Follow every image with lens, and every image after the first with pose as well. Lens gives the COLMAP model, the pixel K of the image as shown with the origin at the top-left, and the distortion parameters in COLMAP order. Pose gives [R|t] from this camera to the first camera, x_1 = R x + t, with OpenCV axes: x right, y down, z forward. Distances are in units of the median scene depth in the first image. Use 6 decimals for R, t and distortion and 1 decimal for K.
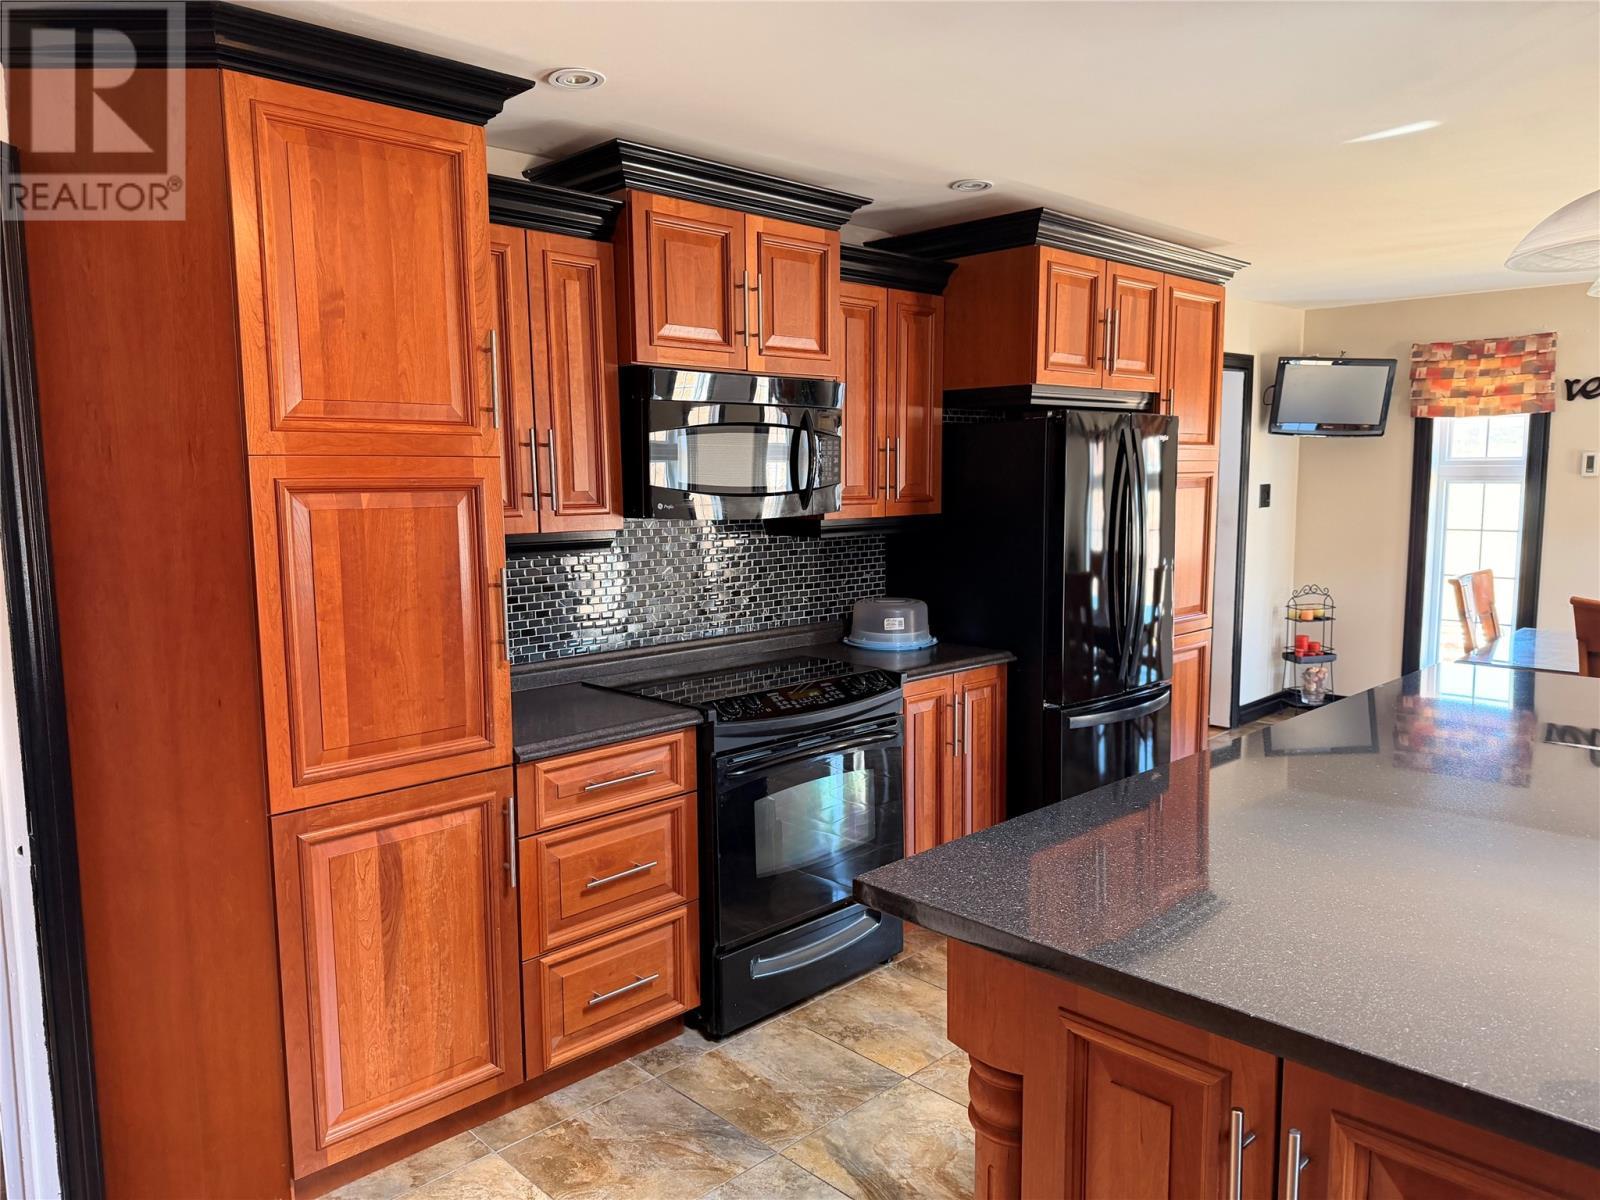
lens RADIAL K [[1150.6, 0, 795.5], [0, 1150.6, 610.1], [0, 0, 1]] dist [-0.004531, -0.001206]
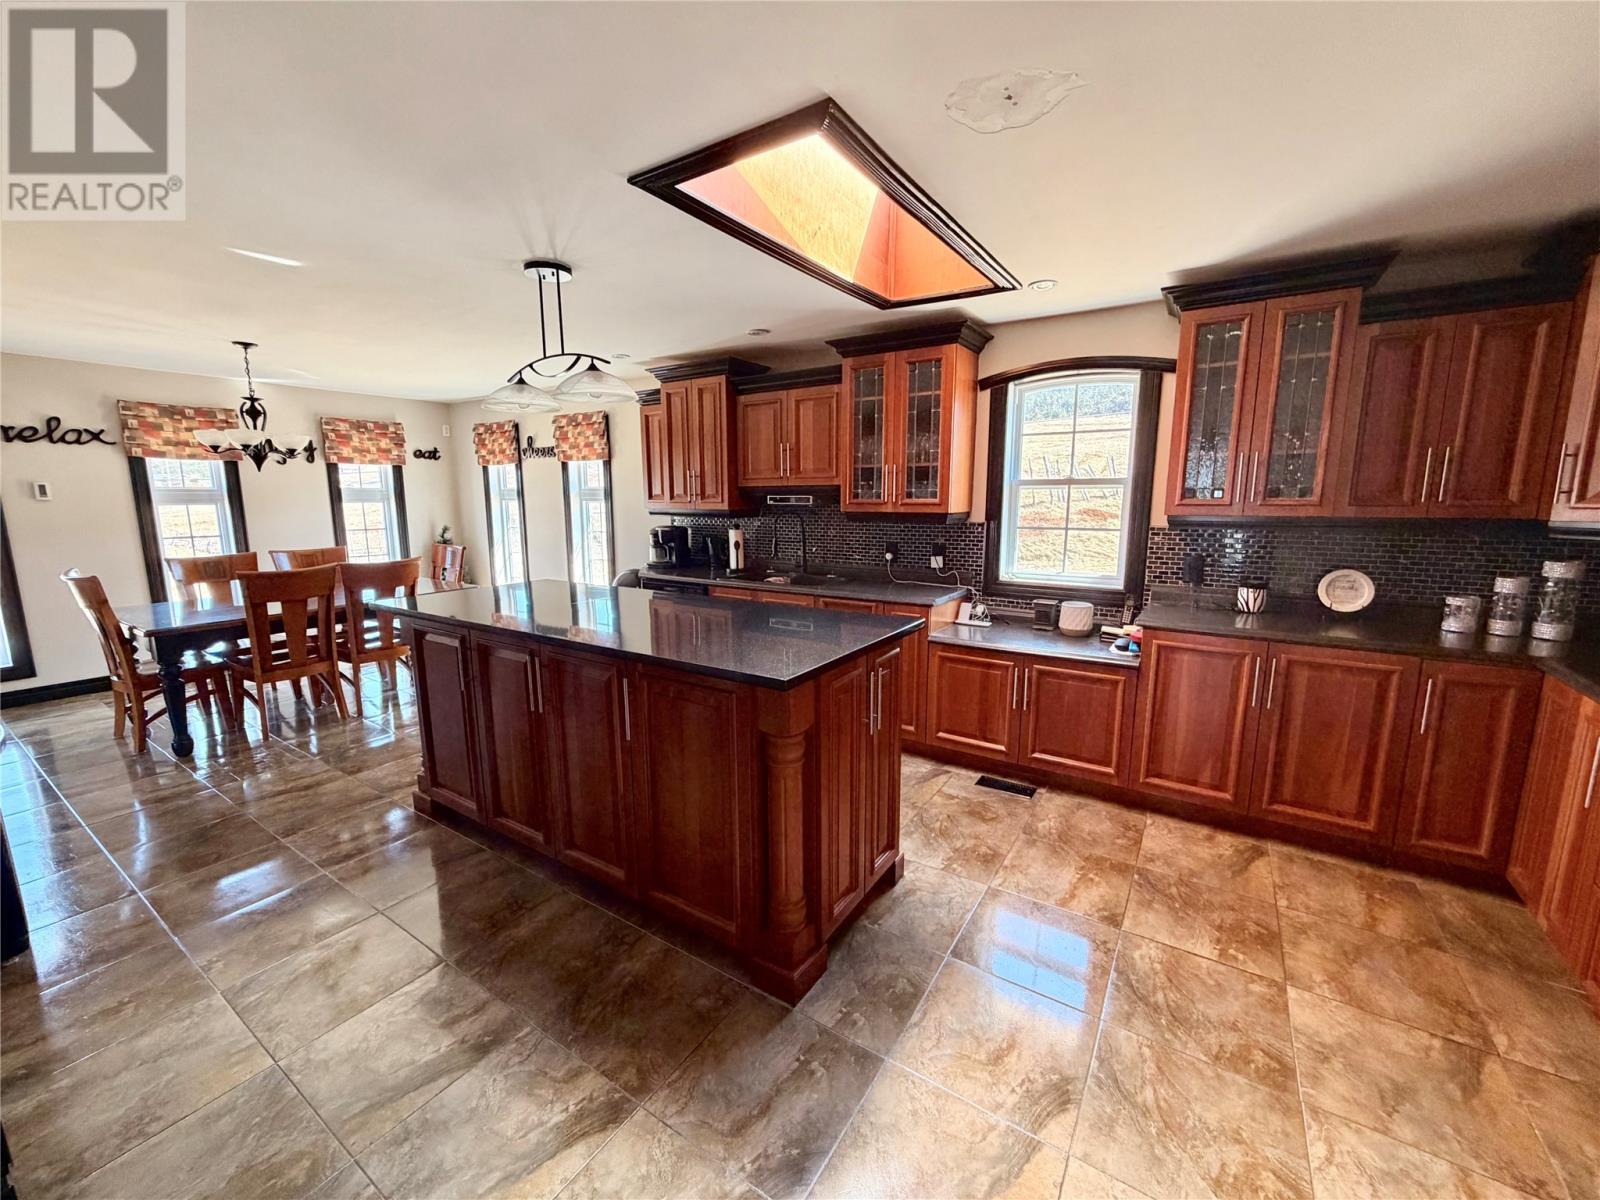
lens RADIAL K [[642.6, 0, 792.0], [0, 642.6, 588.8], [0, 0, 1]] dist [0.003312, 0.000157]
pose [[-0.207032, -0.148123, 0.967056, -0.388079], [0.123588, 0.976594, 0.176042, -0.055744], [-0.970497, 0.155963, -0.183880, 0.426500]]
